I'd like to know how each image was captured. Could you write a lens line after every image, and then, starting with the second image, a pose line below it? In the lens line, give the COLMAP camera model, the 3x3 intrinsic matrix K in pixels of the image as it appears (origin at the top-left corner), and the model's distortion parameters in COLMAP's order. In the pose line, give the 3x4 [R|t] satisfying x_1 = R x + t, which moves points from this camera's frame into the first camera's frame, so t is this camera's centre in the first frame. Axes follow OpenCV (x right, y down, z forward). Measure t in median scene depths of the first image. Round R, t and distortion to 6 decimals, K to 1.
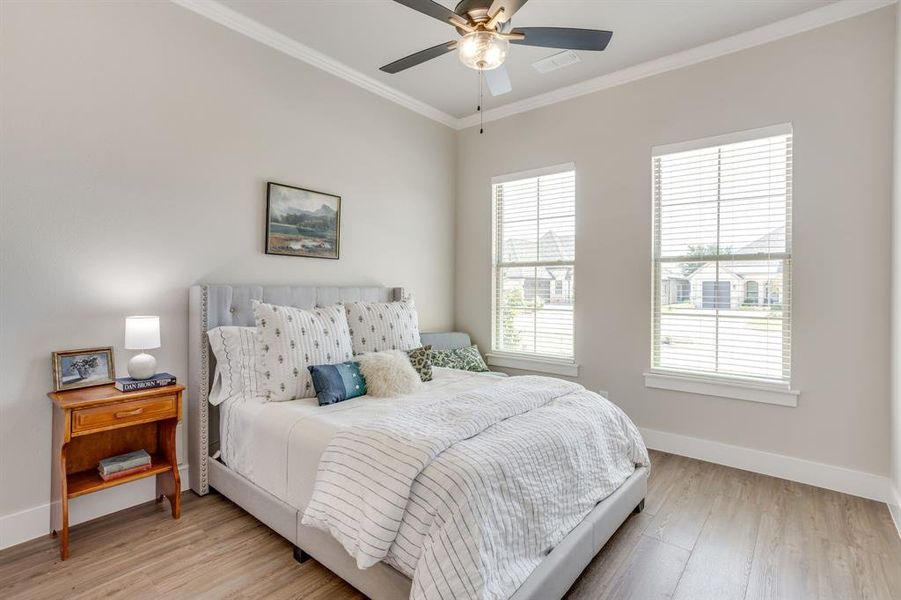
lens RADIAL K [[434.8, 0, 450.8], [0, 434.8, 294.6], [0, 0, 1]] dist [-0.049827, 0.033494]
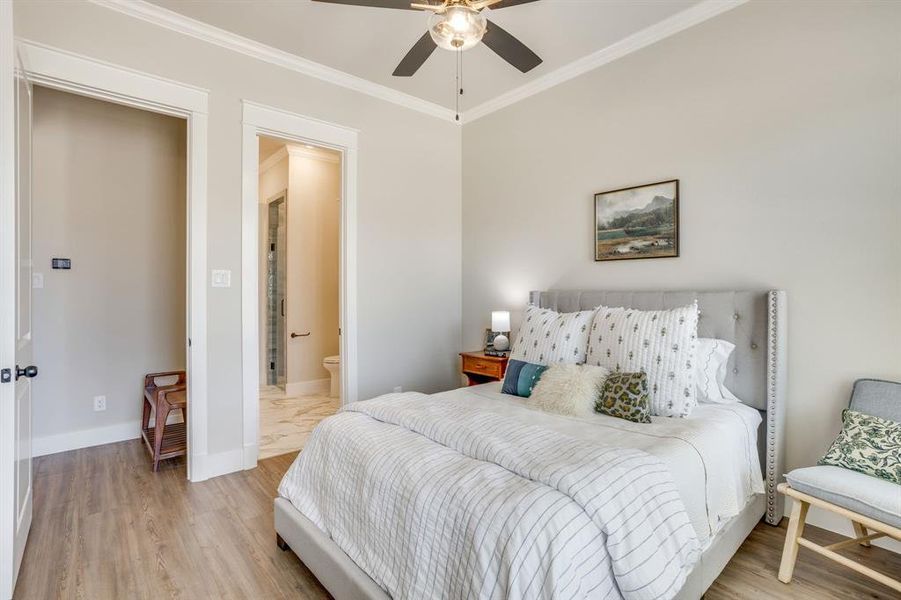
lens RADIAL K [[434.8, 0, 450.8], [0, 434.8, 294.6], [0, 0, 1]] dist [-0.049827, 0.033494]
pose [[-0.168216, -0.008336, -0.985715, 0.655034], [-0.014868, 0.999872, -0.005919, 0.000293], [0.985638, 0.013660, -0.168319, 0.779740]]
